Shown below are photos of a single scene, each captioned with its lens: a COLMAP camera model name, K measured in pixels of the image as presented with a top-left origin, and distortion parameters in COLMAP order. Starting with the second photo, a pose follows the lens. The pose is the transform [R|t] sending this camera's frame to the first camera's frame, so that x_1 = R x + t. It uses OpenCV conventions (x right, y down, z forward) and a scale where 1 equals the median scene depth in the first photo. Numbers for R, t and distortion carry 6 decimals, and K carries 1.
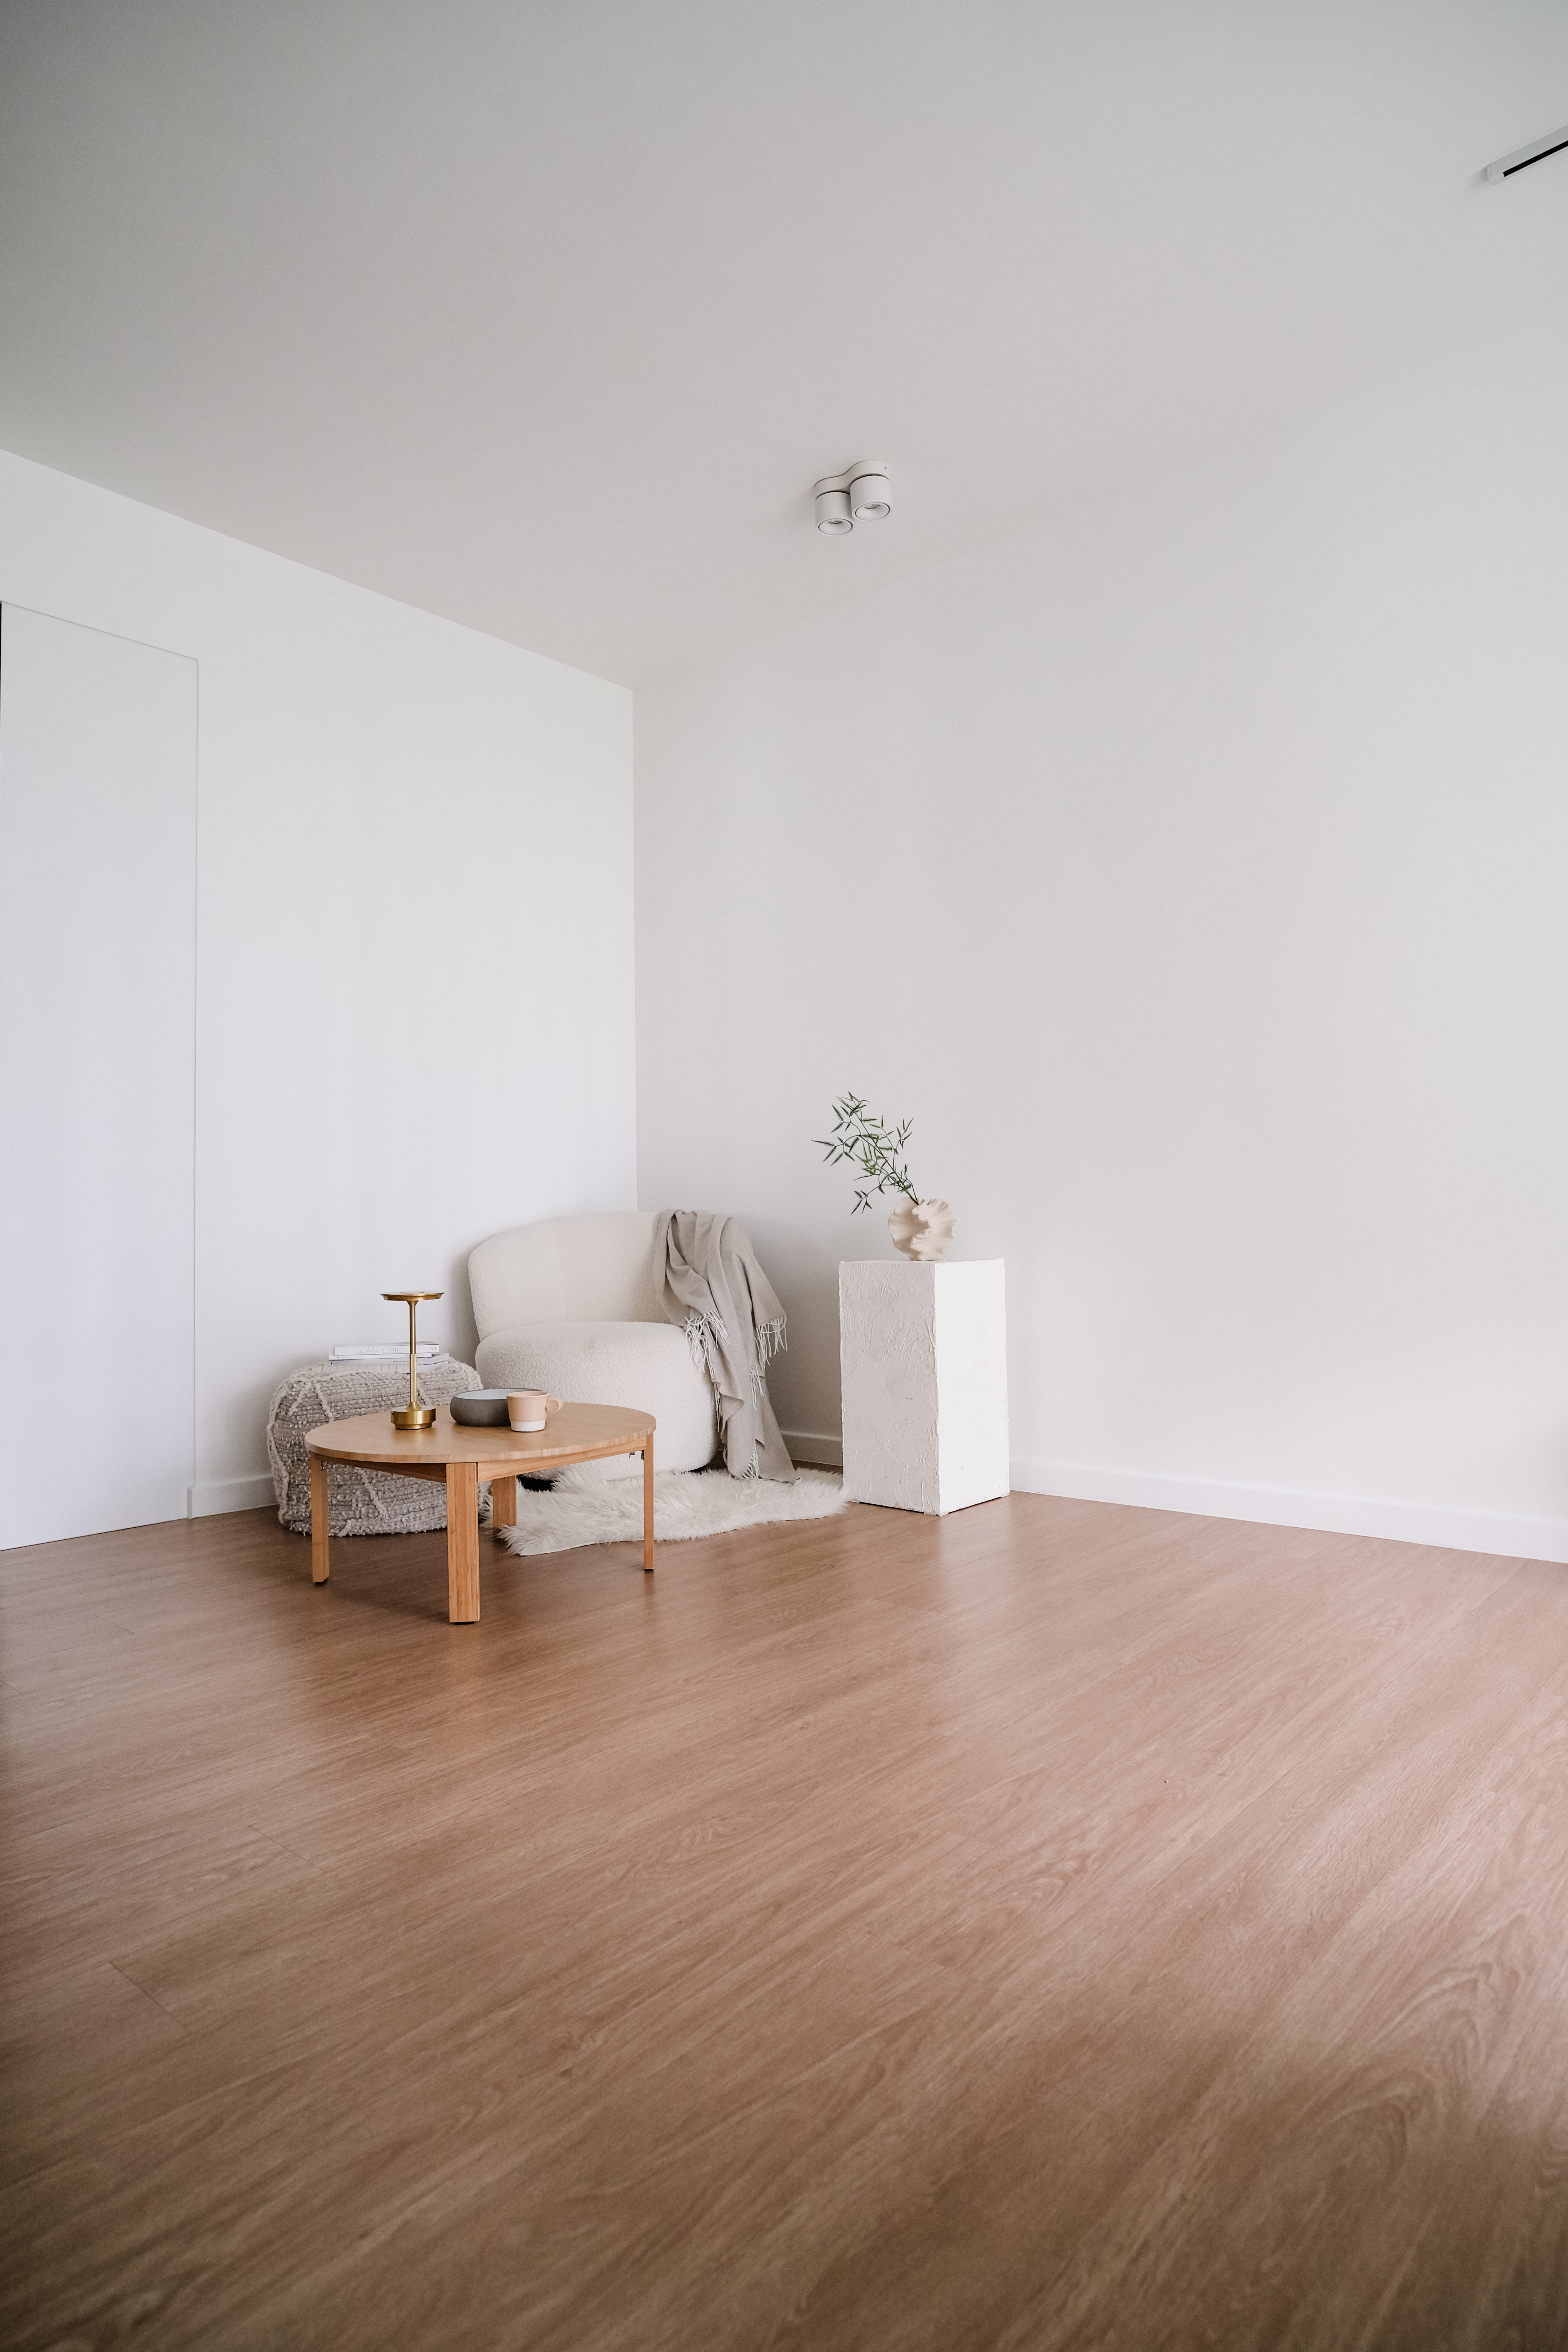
lens RADIAL K [[1363.8, 0, 784.0], [0, 1363.8, 1176.0], [0, 0, 1]] dist [-0.001029, -0.000226]
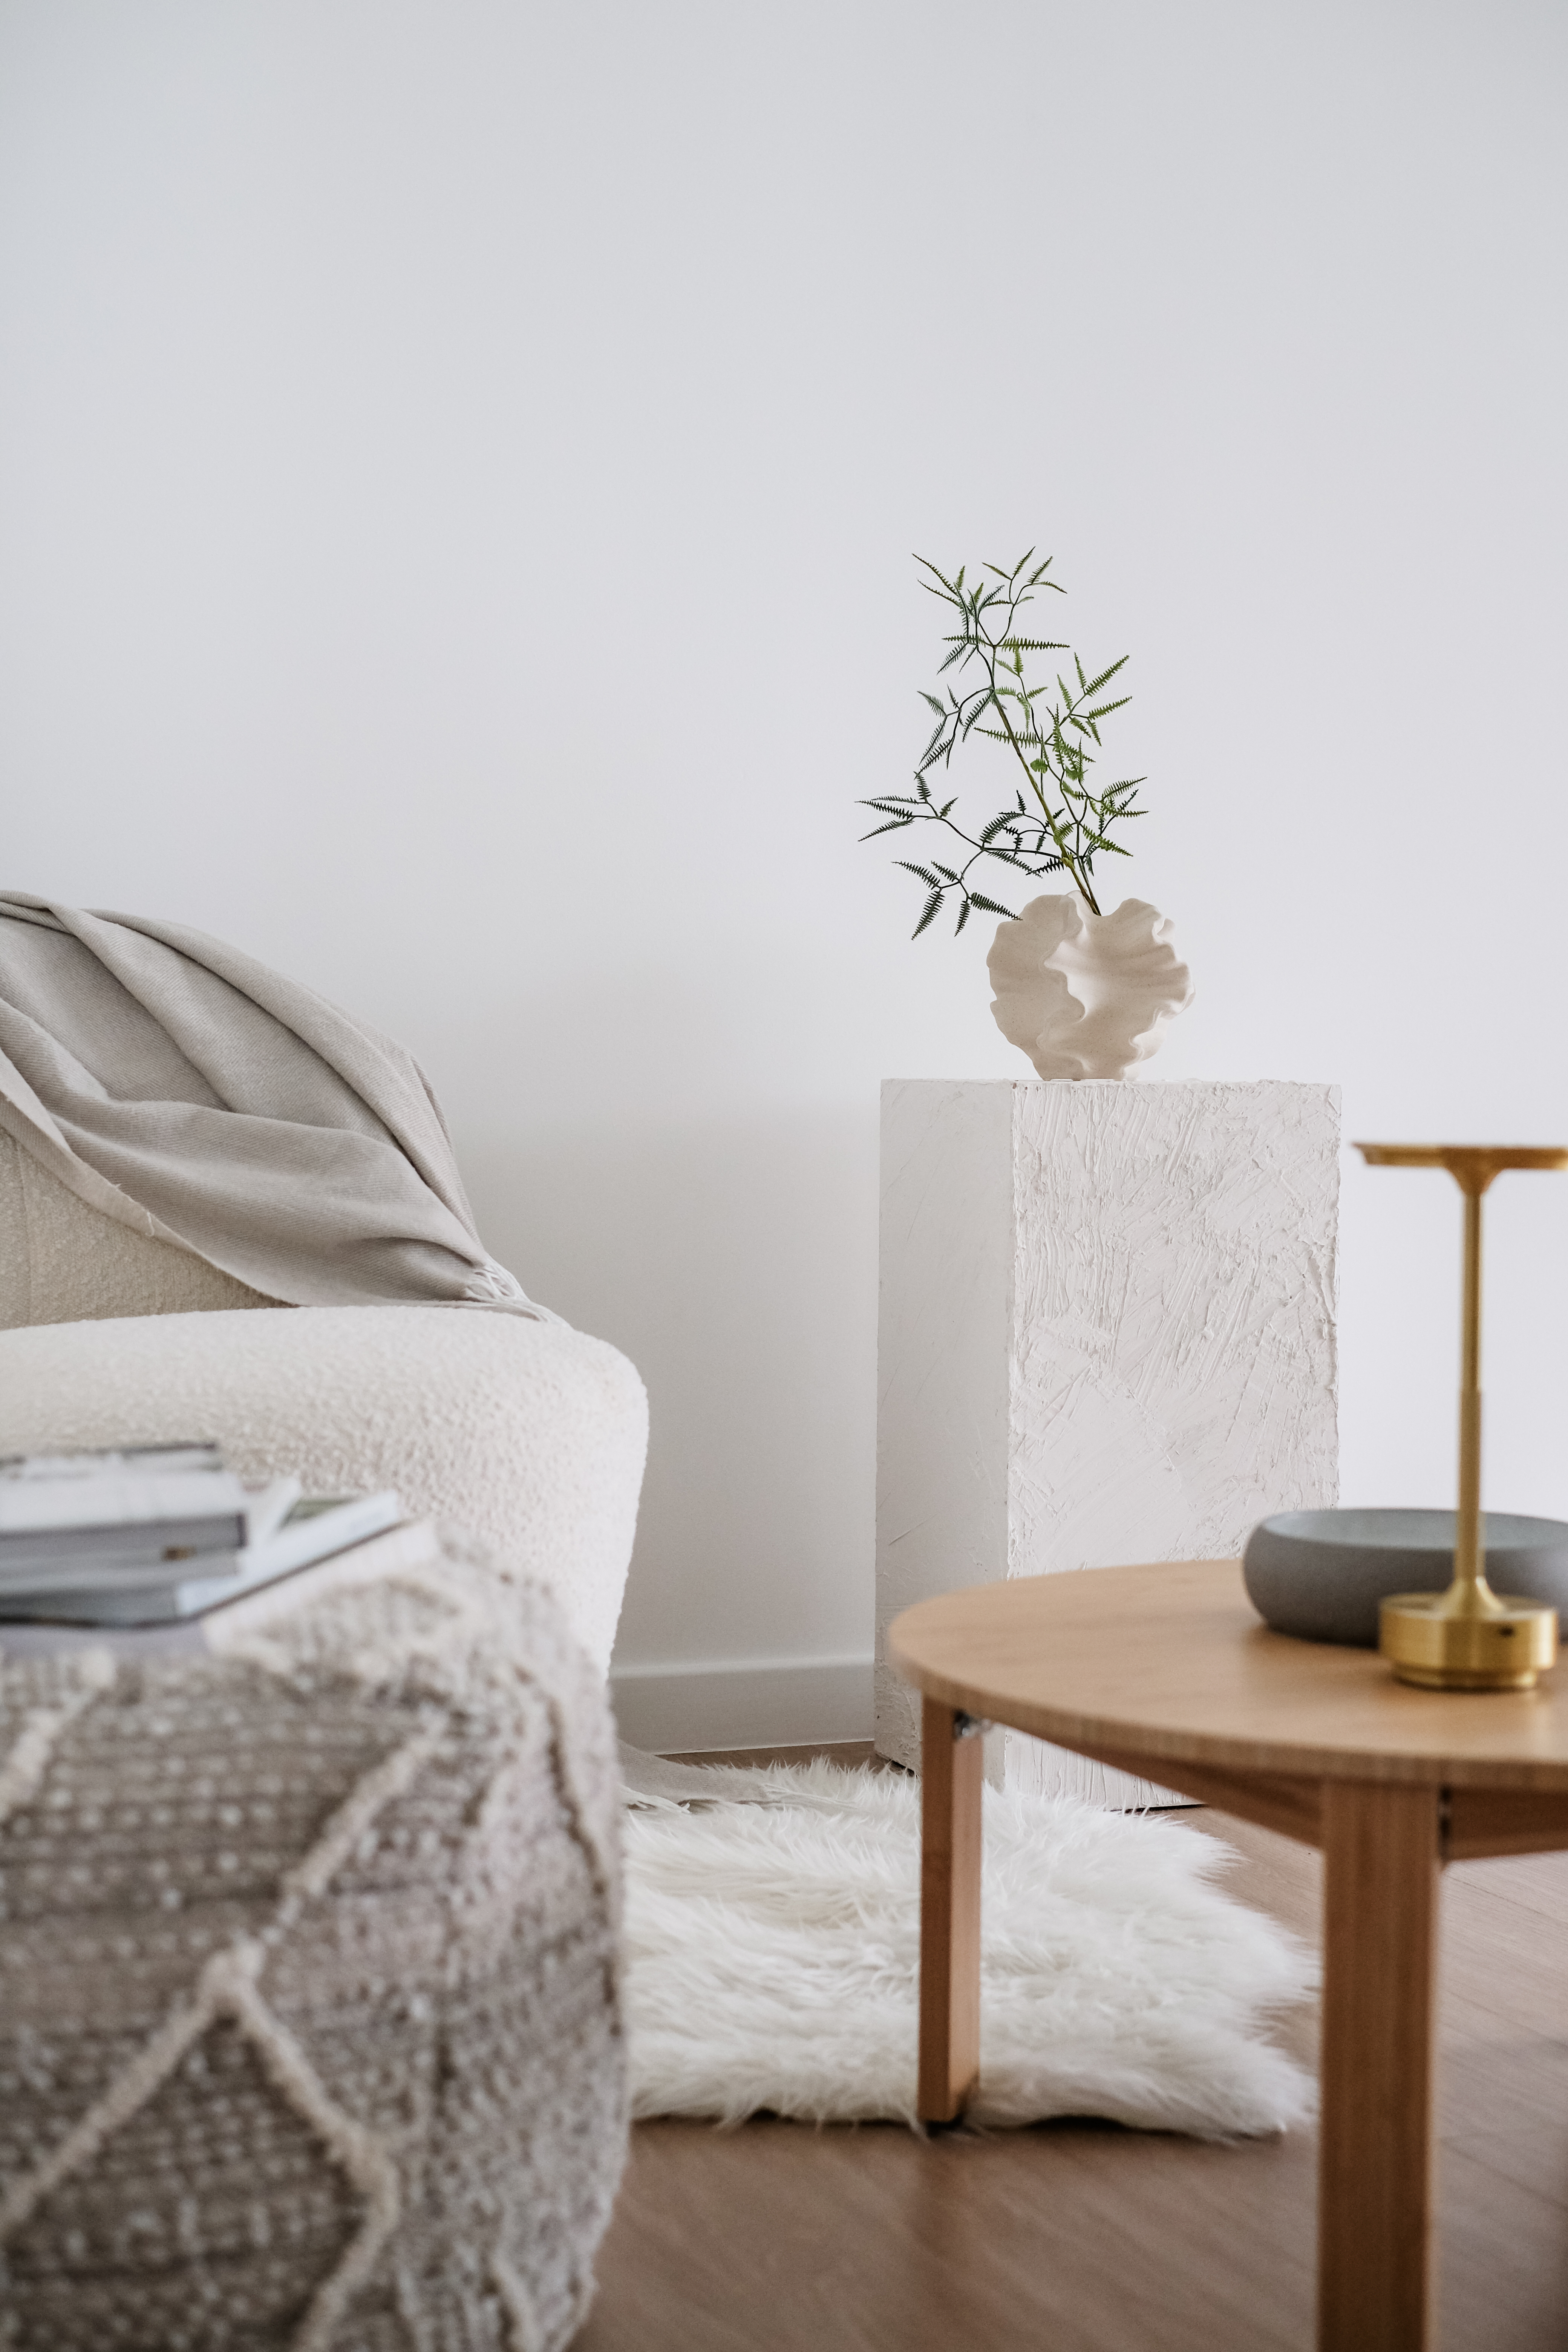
lens RADIAL K [[3602.3, 0, 784.0], [0, 3602.3, 1176.0], [0, 0, 1]] dist [0.017560, 0.026500]
pose [[0.535203, 0.001847, 0.844722, -0.722697], [-0.052494, 0.998138, 0.031078, 0.064024], [-0.843091, -0.060976, 0.534303, 0.604598]]
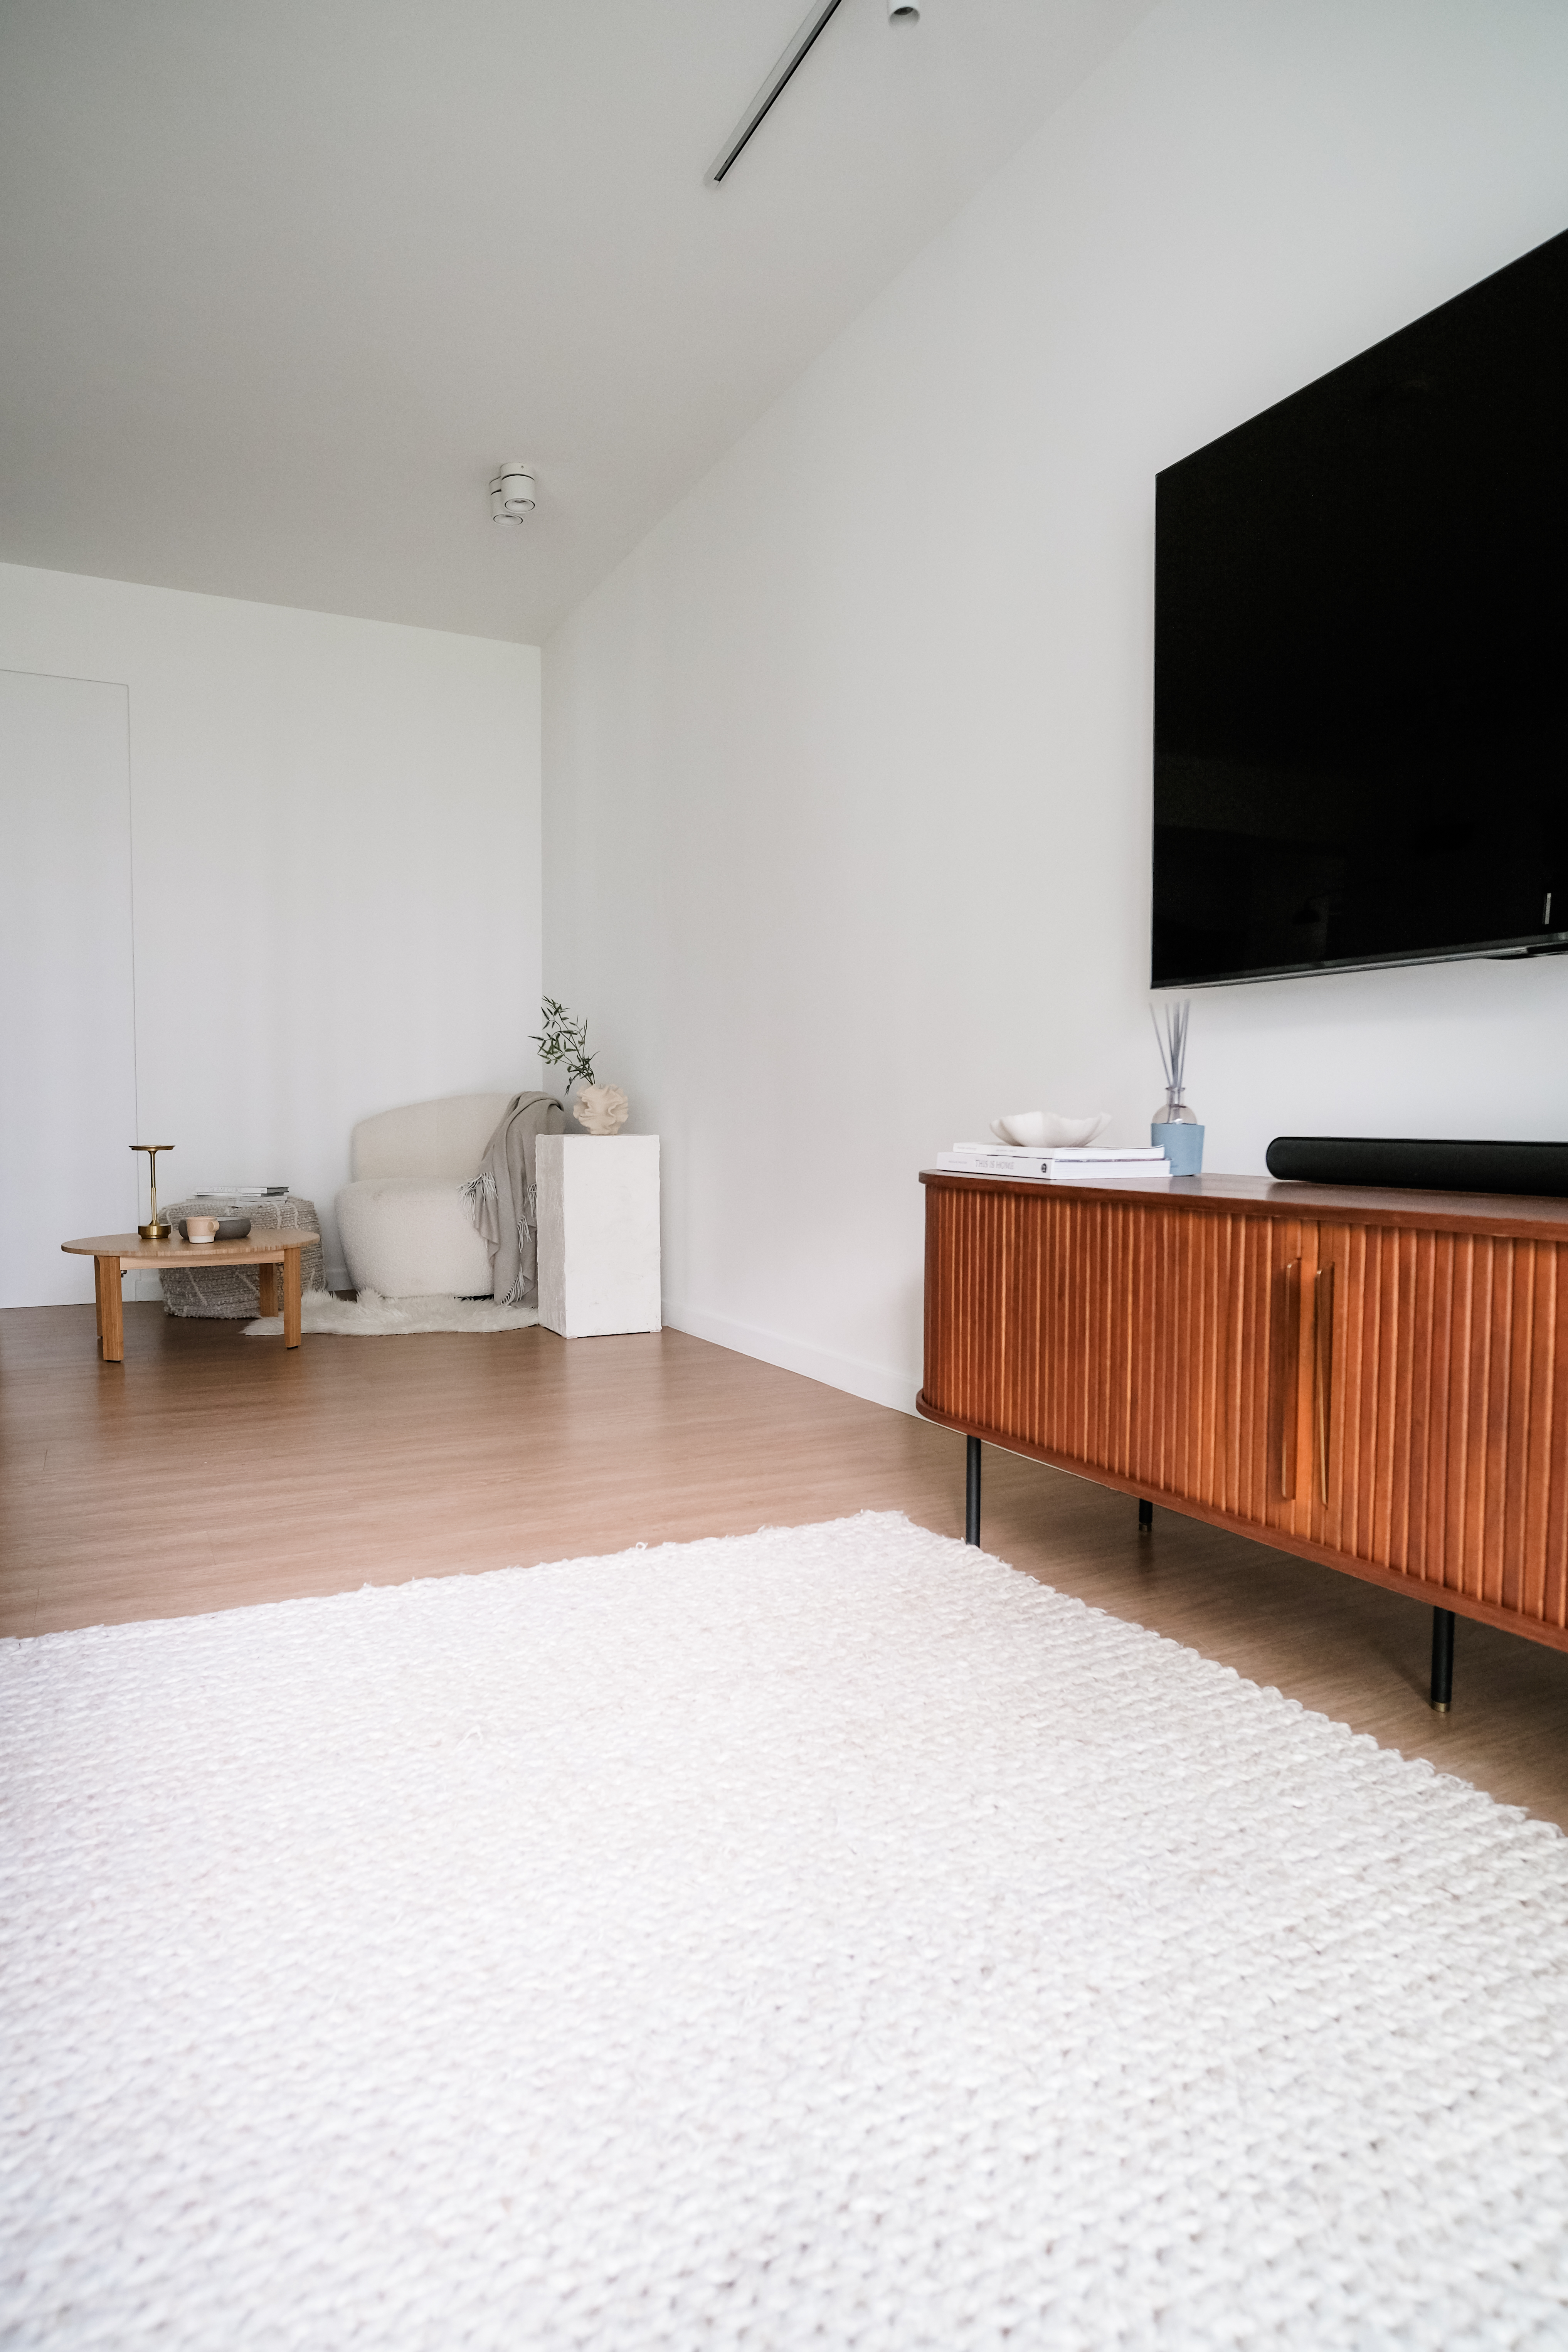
lens RADIAL K [[1380.2, 0, 785.4], [0, 1380.2, 1206.0], [0, 0, 1]] dist [0.001186, 0.000078]
pose [[0.932112, 0.043629, -0.359533, 0.692947], [-0.005735, 0.994371, 0.105797, -0.006620], [0.362126, -0.096552, 0.927115, -0.088326]]
